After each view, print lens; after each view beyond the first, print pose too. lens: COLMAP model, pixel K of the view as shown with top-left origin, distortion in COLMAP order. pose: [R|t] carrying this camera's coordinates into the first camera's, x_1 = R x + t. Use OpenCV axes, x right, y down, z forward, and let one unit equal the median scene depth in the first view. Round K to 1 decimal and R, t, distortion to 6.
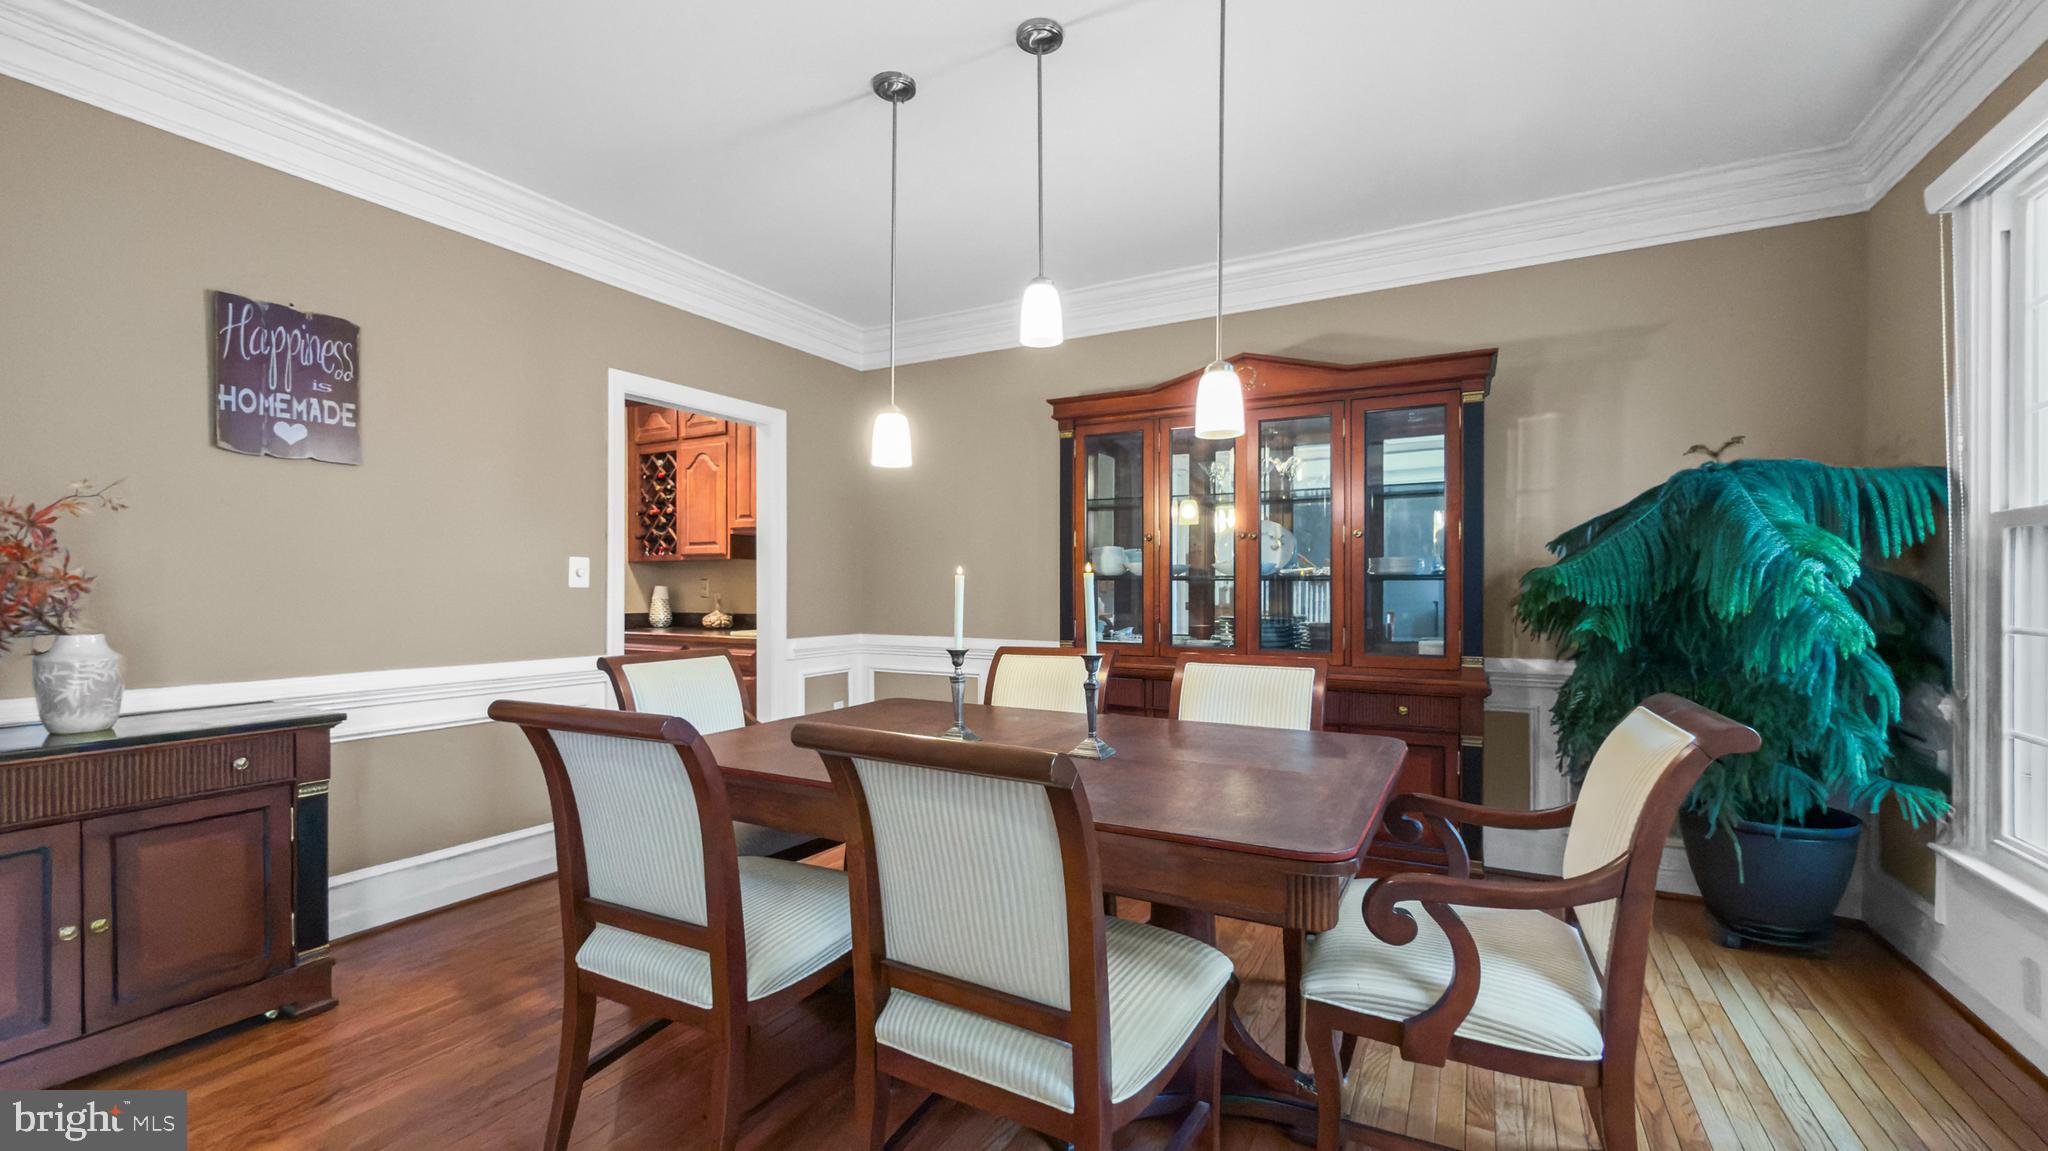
lens RADIAL K [[823.6, 0, 1051.1], [0, 823.6, 581.2], [0, 0, 1]] dist [0.000971, -0.000376]
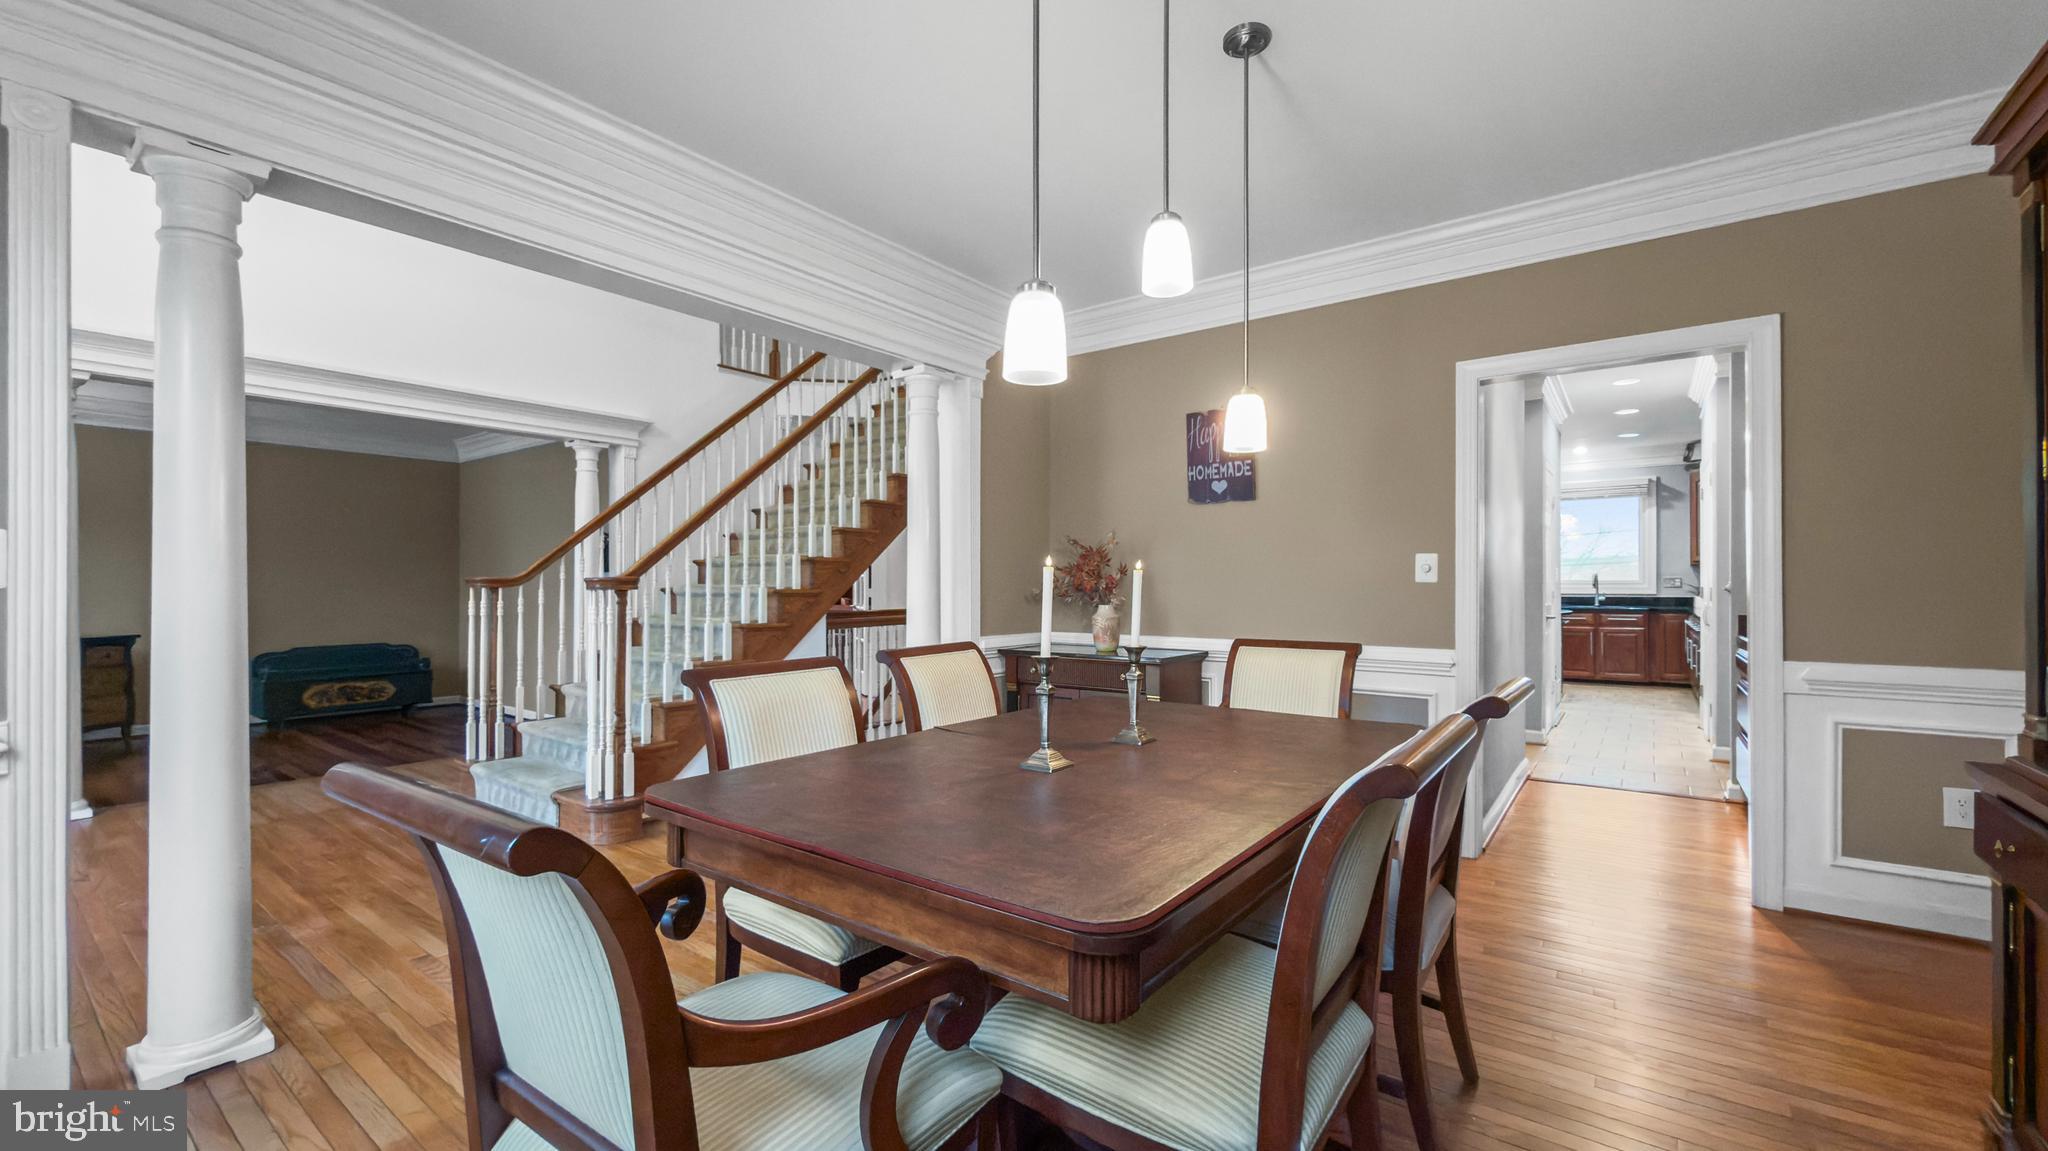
lens RADIAL K [[823.6, 0, 1014.7], [0, 823.6, 587.7], [0, 0, 1]] dist [0.000971, -0.000376]
pose [[-0.170870, 0.001542, -0.985292, 0.816539], [0.006962, 0.999976, 0.000358, 0.015382], [0.985269, -0.006798, -0.170876, 0.986323]]
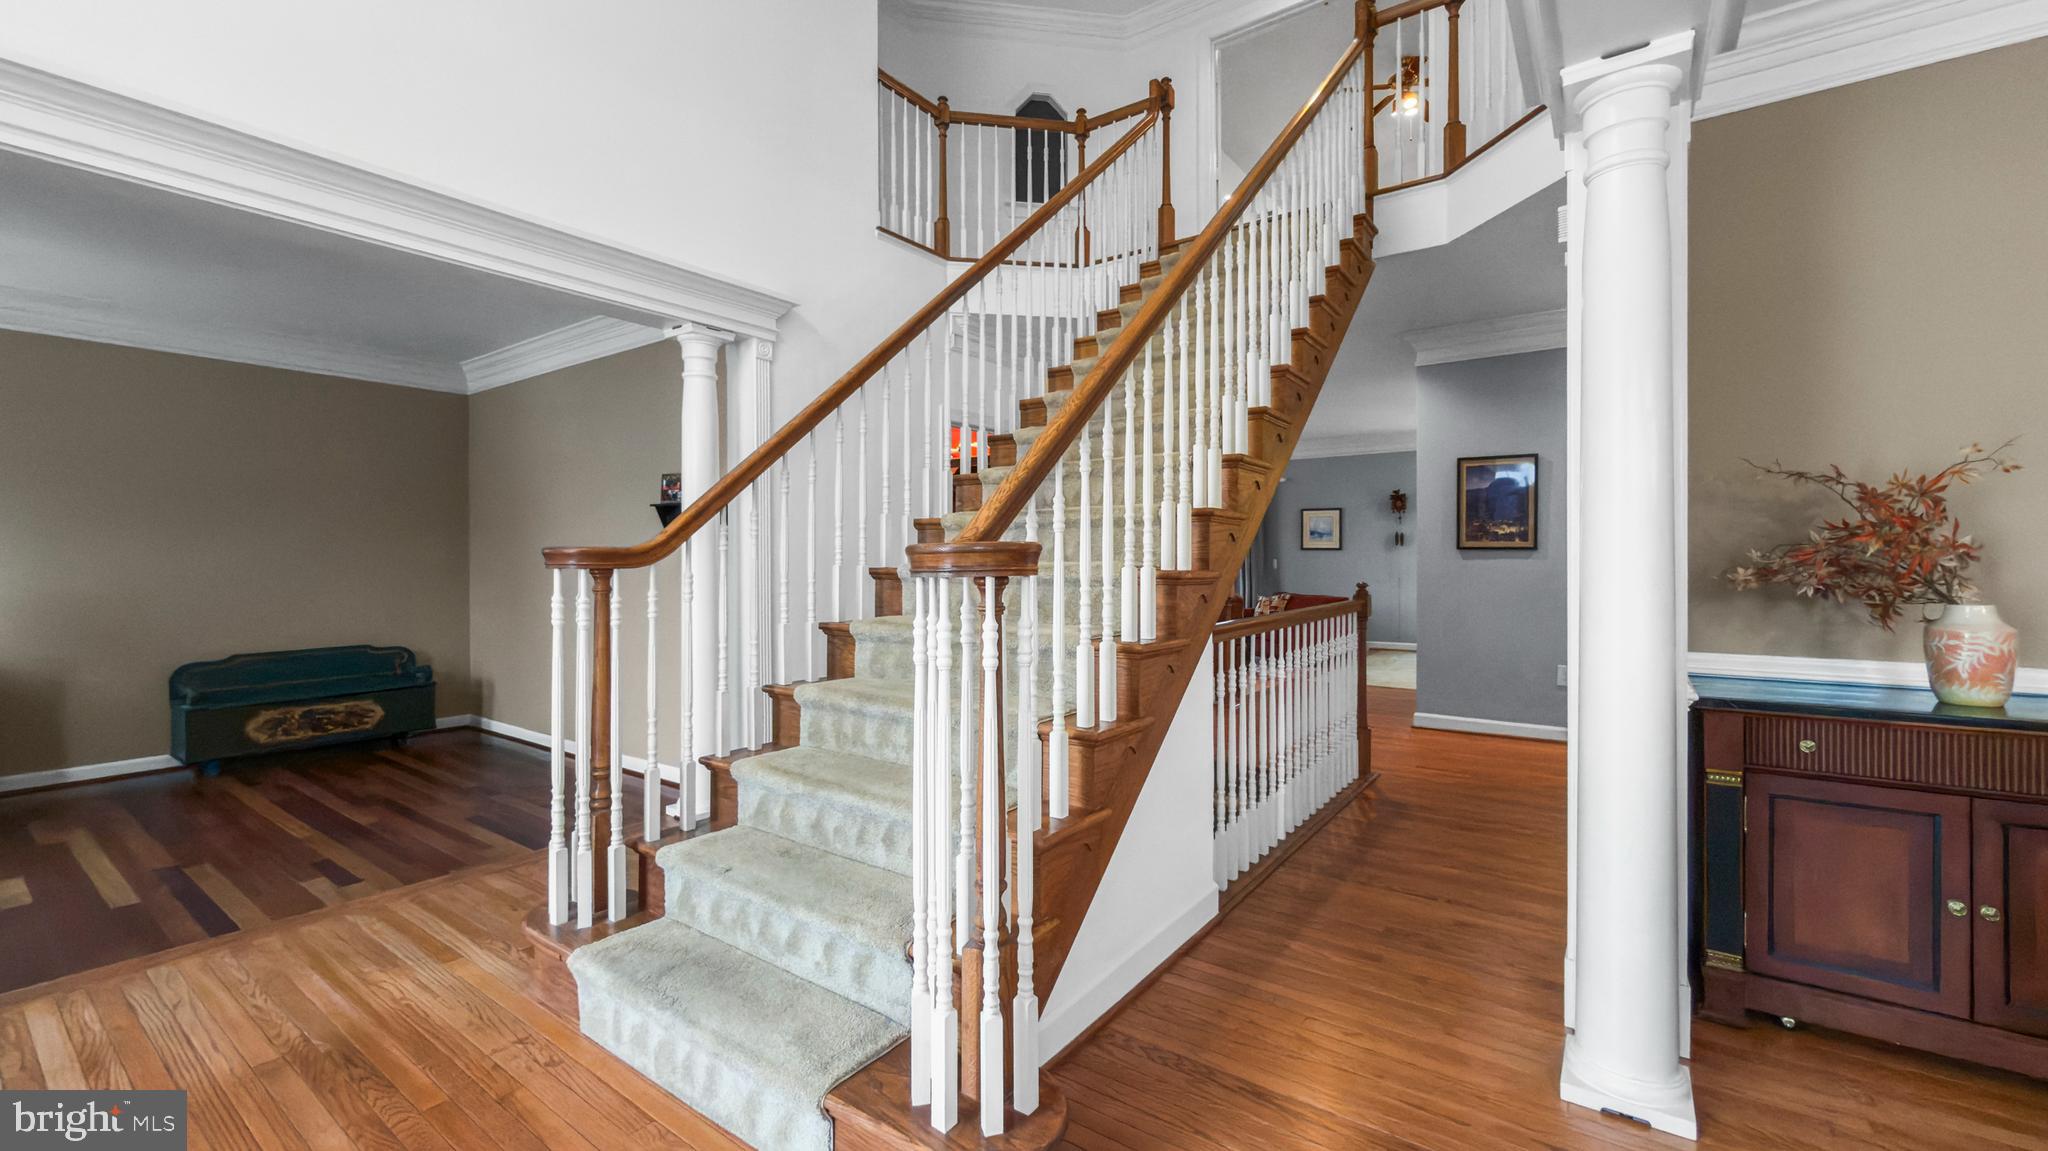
lens RADIAL K [[823.6, 0, 1012.5], [0, 823.6, 569.0], [0, 0, 1]] dist [0.000971, -0.000376]
pose [[-0.154902, 0.011512, -0.987863, -0.044409], [0.010126, 0.999898, 0.010065, 0.001977], [0.987878, -0.008444, -0.155002, 0.036475]]
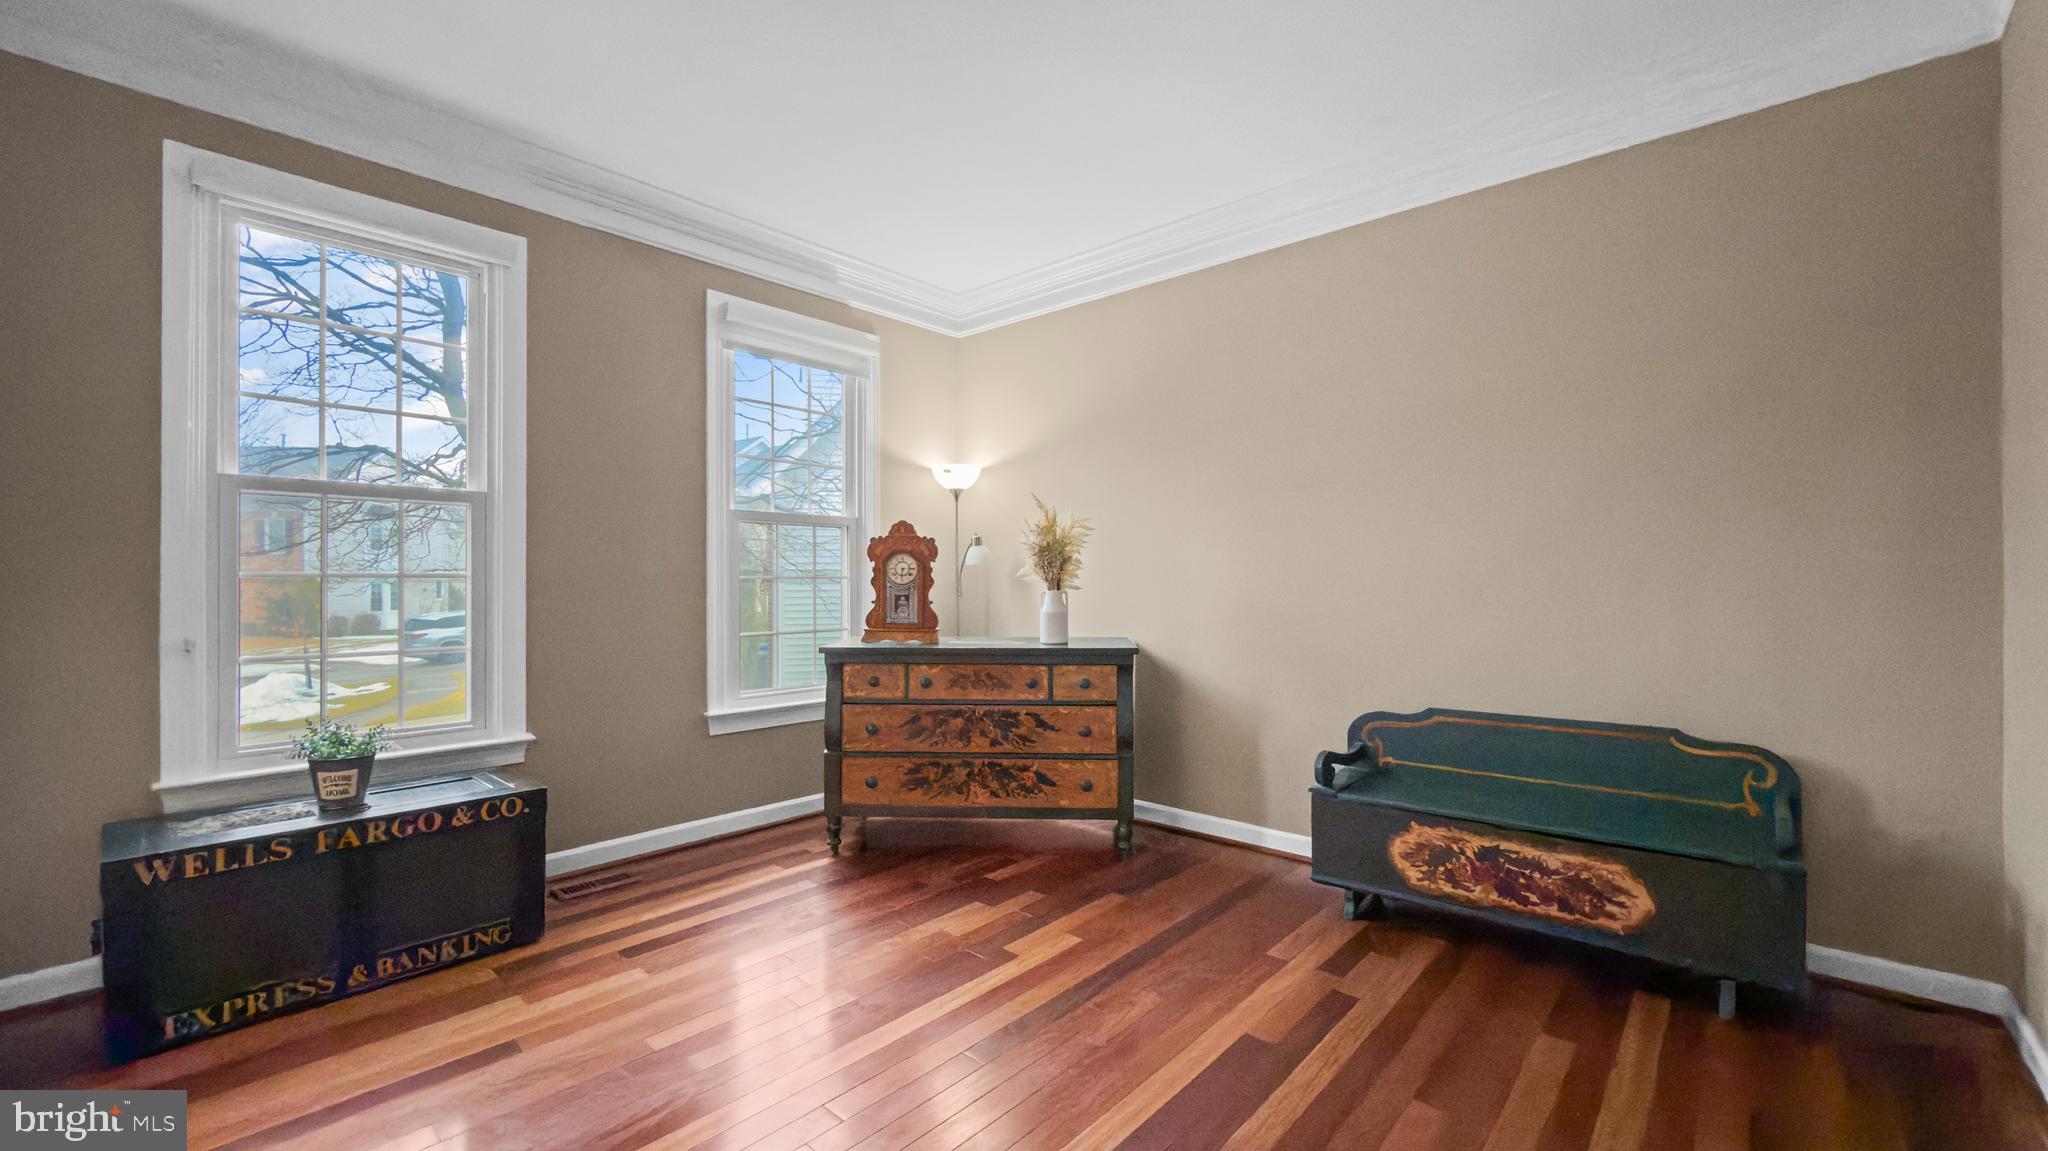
lens RADIAL K [[823.6, 0, 1025.3], [0, 823.6, 578.5], [0, 0, 1]] dist [0.000971, -0.000376]
pose [[-0.972189, 0.002621, 0.234183, -1.616522], [0.000416, 0.999955, -0.009463, 0.049056], [-0.234197, -0.009103, -0.972147, -1.015854]]
